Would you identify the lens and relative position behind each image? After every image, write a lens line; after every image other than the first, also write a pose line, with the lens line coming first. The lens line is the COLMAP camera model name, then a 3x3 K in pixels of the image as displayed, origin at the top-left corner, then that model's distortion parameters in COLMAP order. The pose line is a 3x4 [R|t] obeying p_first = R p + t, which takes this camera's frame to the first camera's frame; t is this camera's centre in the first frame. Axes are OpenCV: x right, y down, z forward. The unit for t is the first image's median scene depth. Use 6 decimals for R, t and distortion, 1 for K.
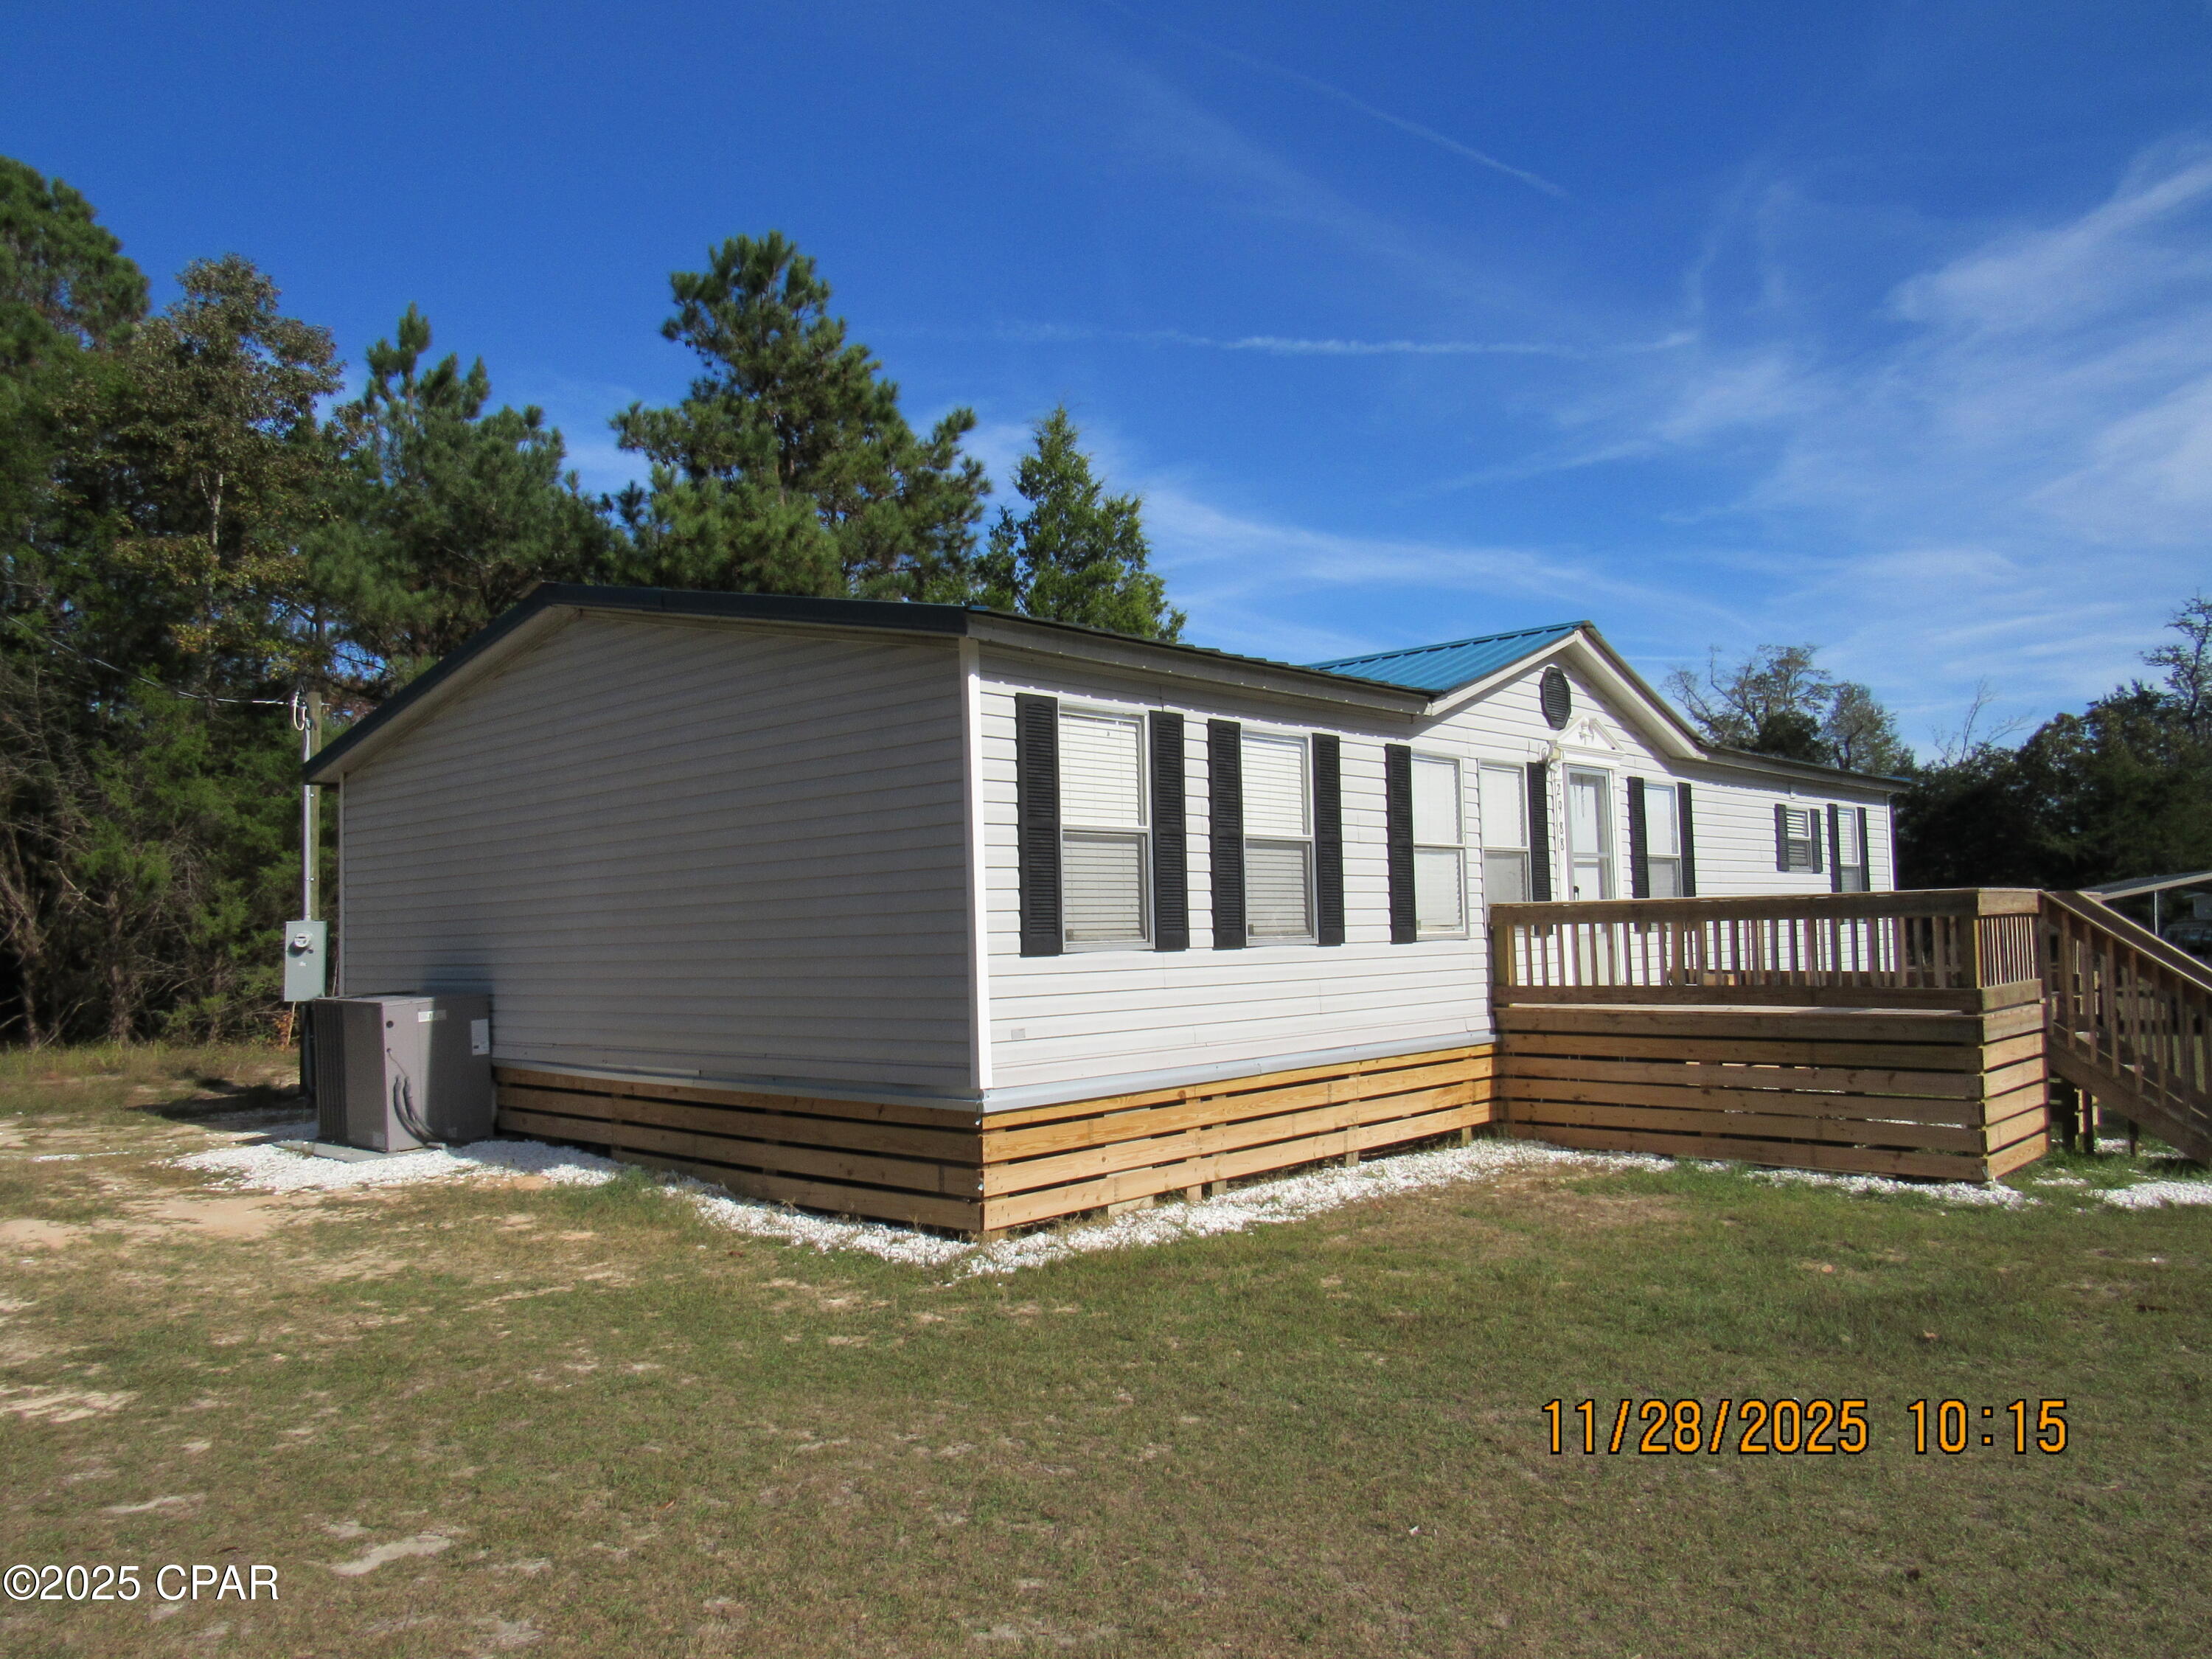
lens RADIAL K [[1562.5, 0, 1106.0], [0, 1562.5, 829.5], [0, 0, 1]] dist [-0.044629, 0.026758]
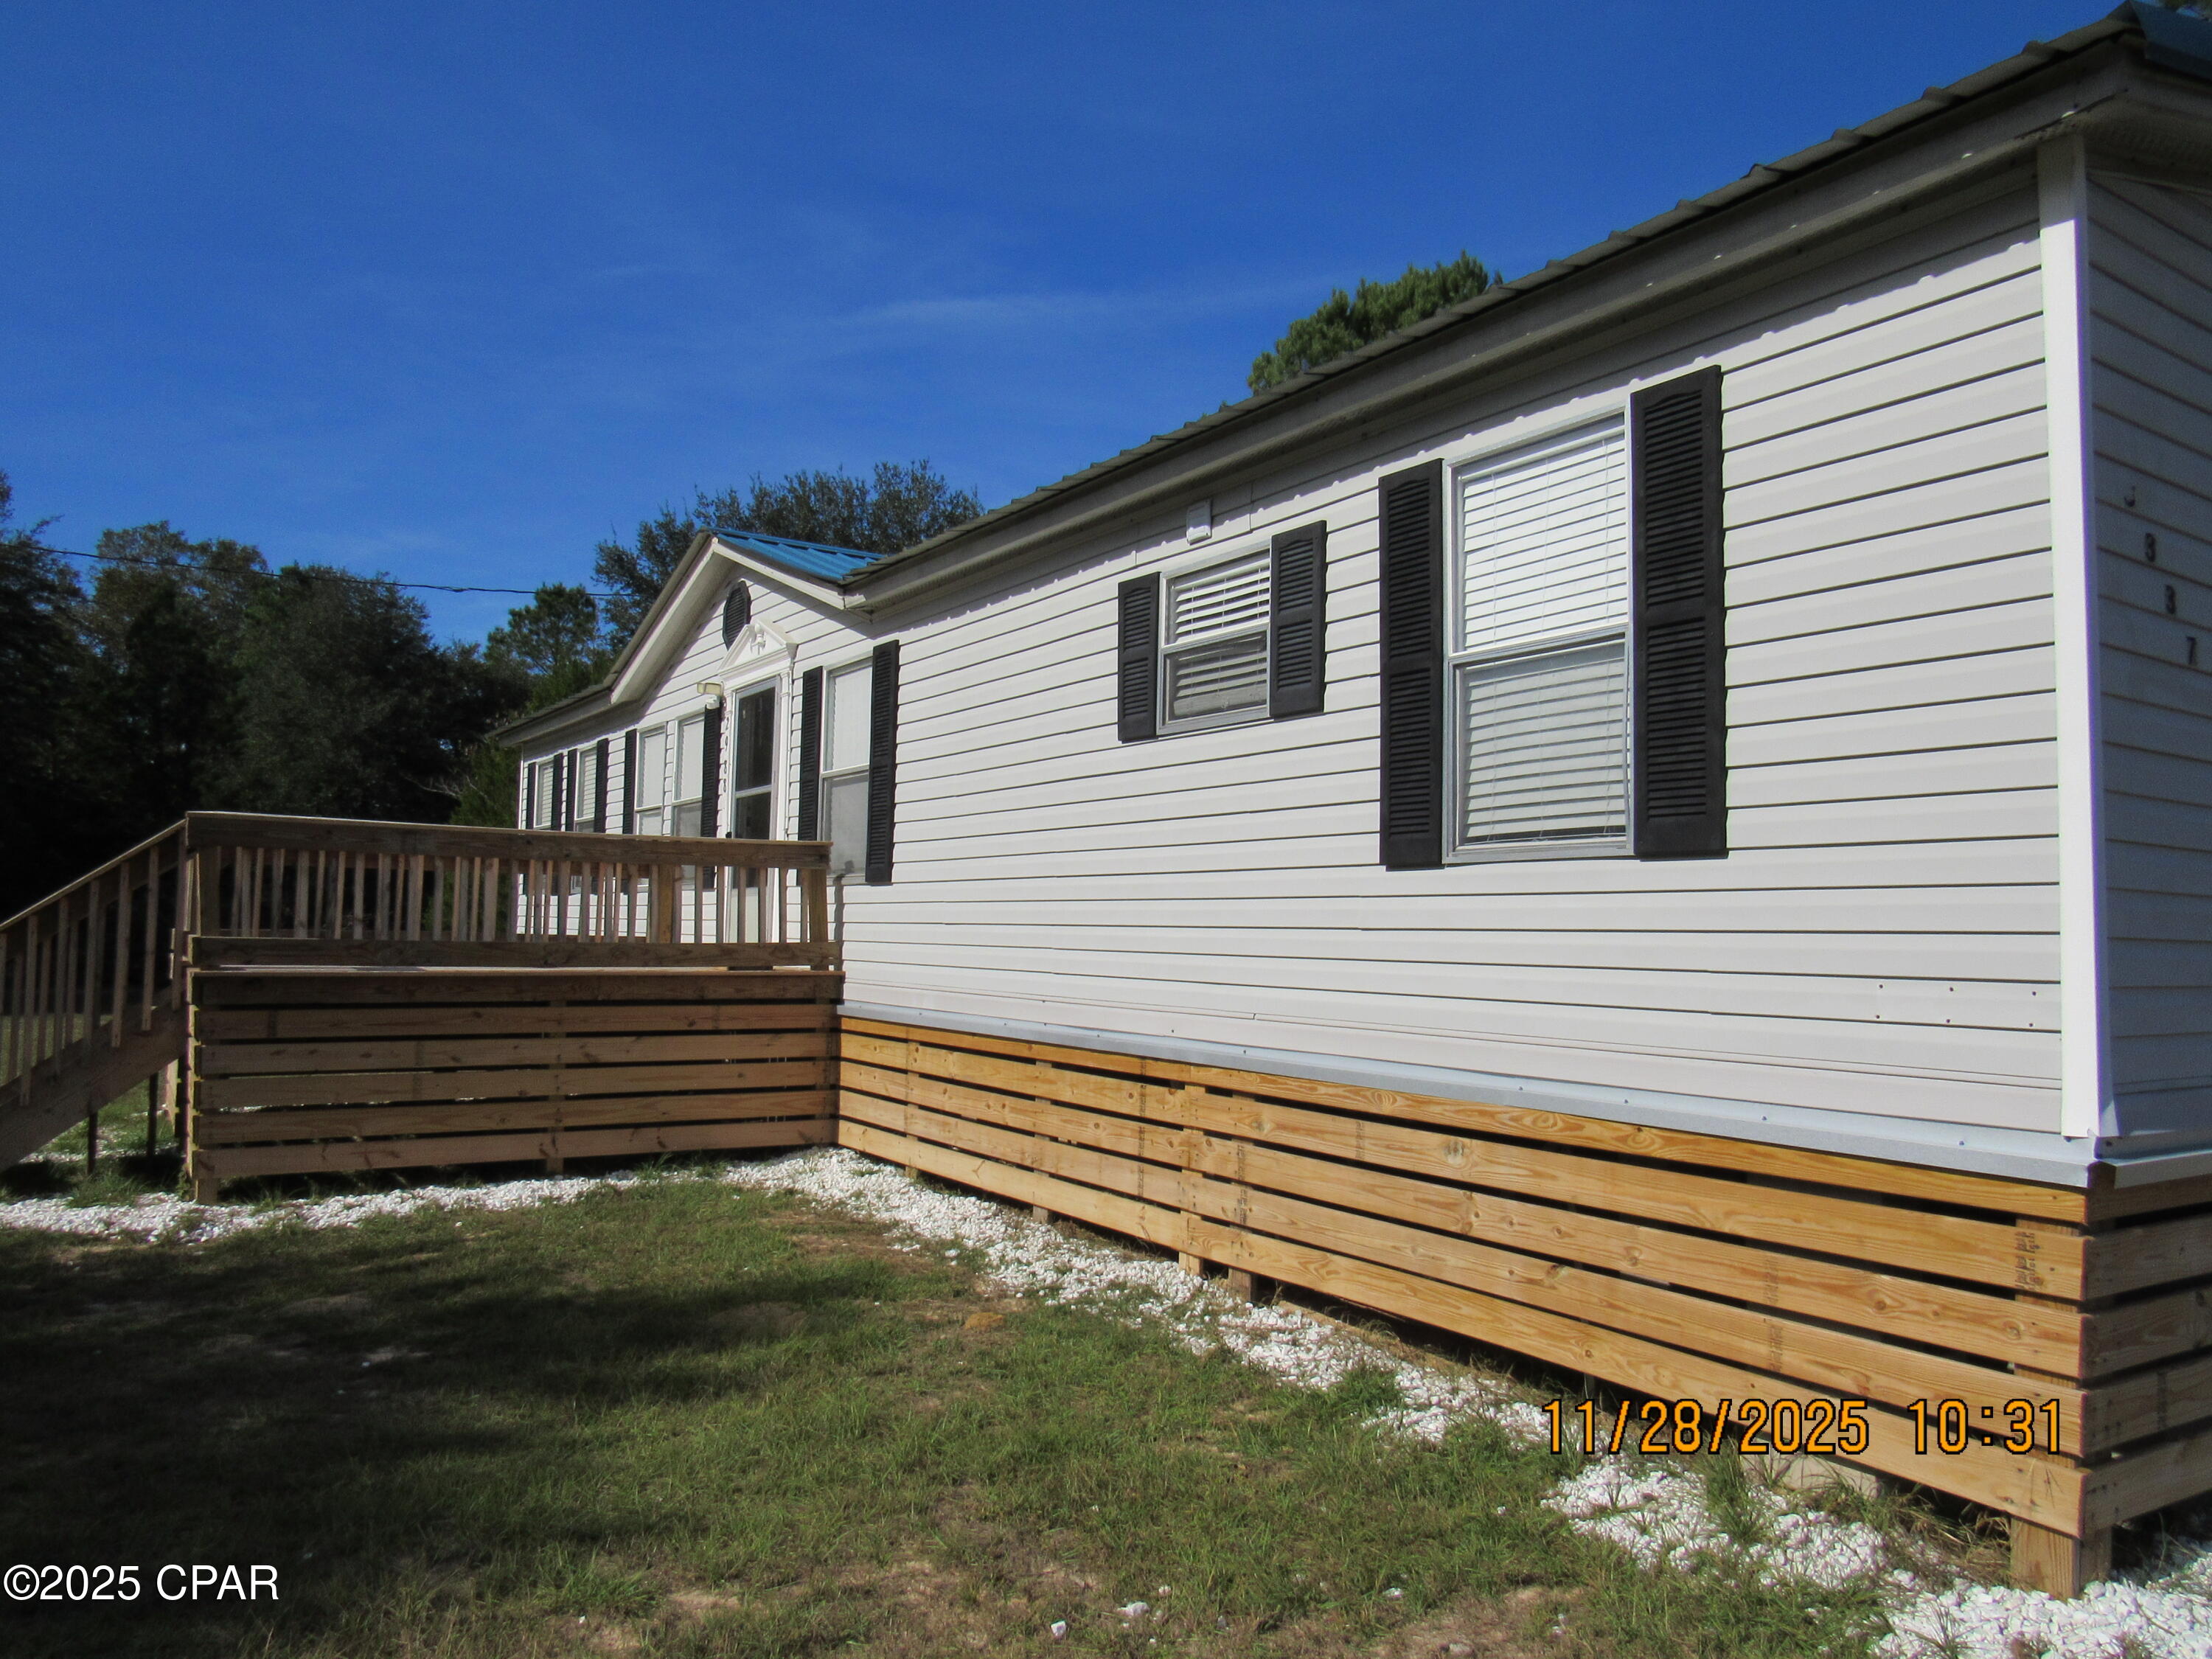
lens RADIAL K [[1562.5, 0, 1106.0], [0, 1562.5, 829.5], [0, 0, 1]] dist [-0.044629, 0.026758]
pose [[-0.256145, 0.017405, -0.966482, 0.670821], [0.118869, 0.992817, -0.013624, 0.057411], [0.959302, -0.118374, -0.256374, 1.043672]]
